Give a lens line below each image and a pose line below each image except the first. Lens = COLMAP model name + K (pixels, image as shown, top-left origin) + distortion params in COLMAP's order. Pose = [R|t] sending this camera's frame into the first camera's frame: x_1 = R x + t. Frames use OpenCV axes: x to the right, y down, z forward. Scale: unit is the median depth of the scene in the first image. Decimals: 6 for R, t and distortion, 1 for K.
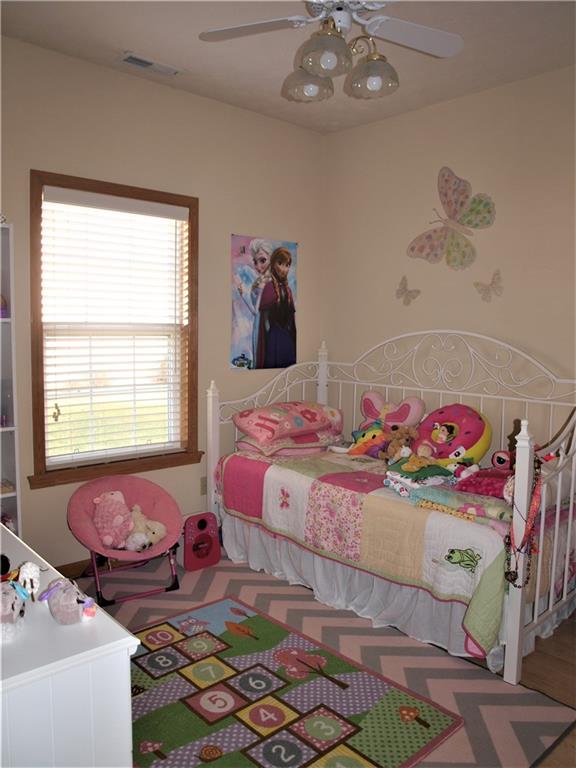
lens RADIAL K [[610.7, 0, 282.4], [0, 610.7, 379.9], [0, 0, 1]] dist [-0.100723, 0.060631]
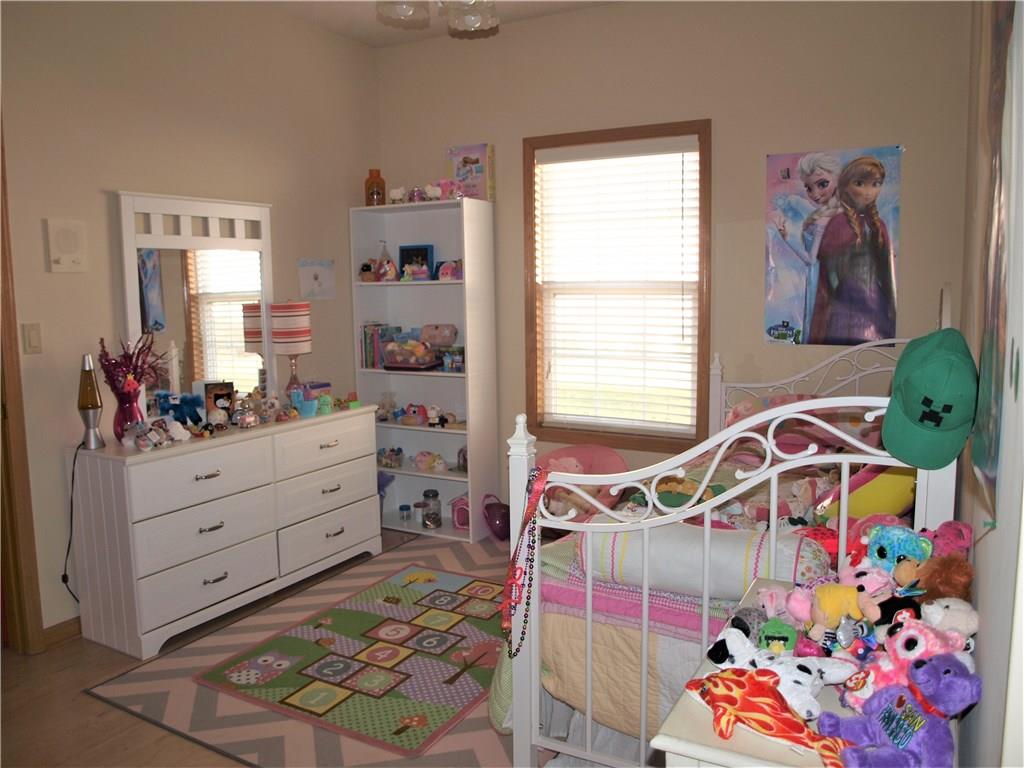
lens RADIAL K [[814.2, 0, 502.5], [0, 814.2, 386.1], [0, 0, 1]] dist [-0.100723, 0.060631]
pose [[0.301578, 0.107813, -0.947326, 0.796861], [-0.062013, 0.993700, 0.093349, -0.037517], [0.951423, 0.030594, 0.306364, 0.437422]]
